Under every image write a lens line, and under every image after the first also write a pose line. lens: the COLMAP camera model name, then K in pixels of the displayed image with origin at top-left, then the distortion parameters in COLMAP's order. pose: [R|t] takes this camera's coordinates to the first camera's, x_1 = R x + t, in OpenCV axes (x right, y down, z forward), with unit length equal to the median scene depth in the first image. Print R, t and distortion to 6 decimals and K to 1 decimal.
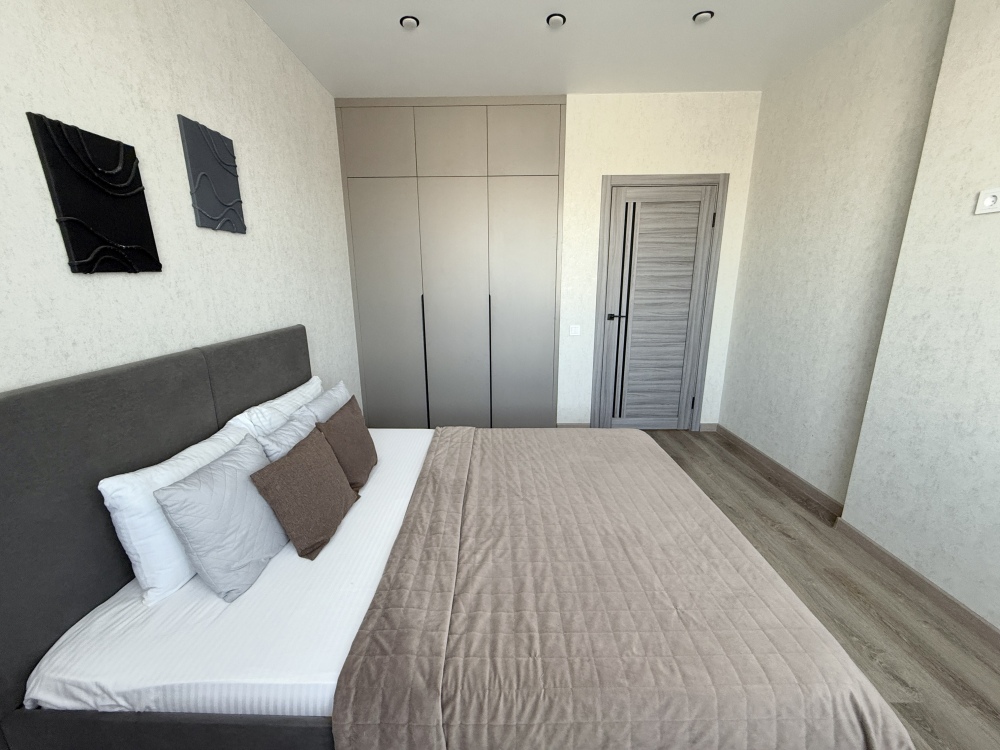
lens RADIAL K [[400.4, 0, 506.6], [0, 400.4, 379.0], [0, 0, 1]] dist [-0.003625, 0.000159]
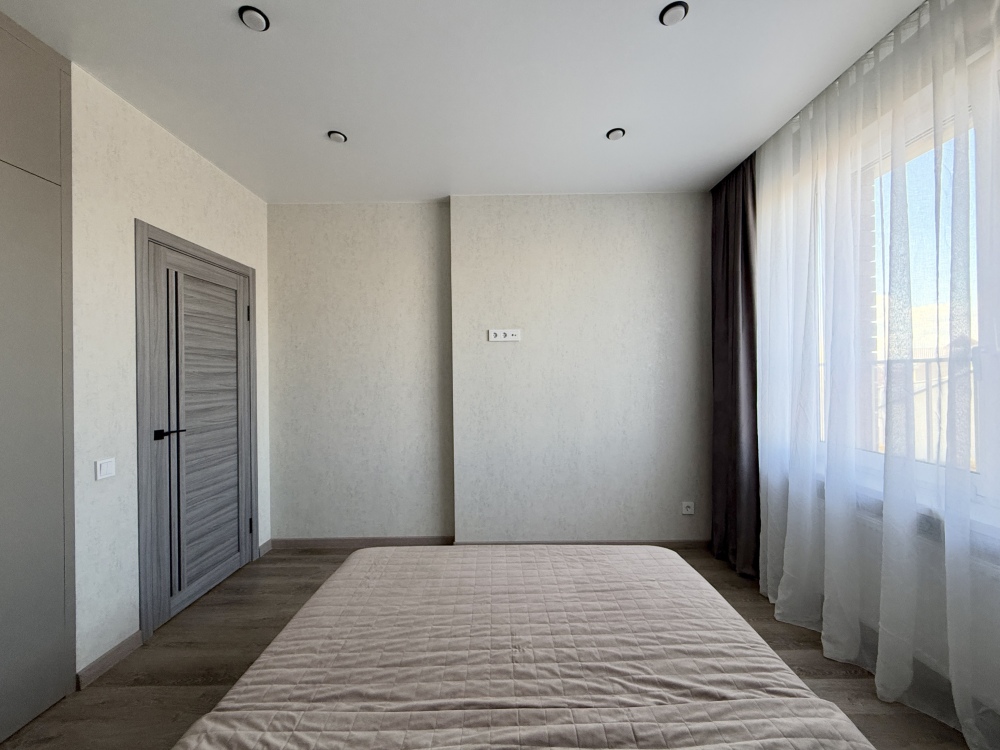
lens RADIAL K [[400.4, 0, 501.9], [0, 400.4, 381.9], [0, 0, 1]] dist [-0.003625, 0.000159]
pose [[0.018625, -0.007293, 0.999800, -0.369249], [0.260364, 0.965508, 0.002193, -0.100506], [-0.965331, 0.260271, 0.019882, 0.464657]]
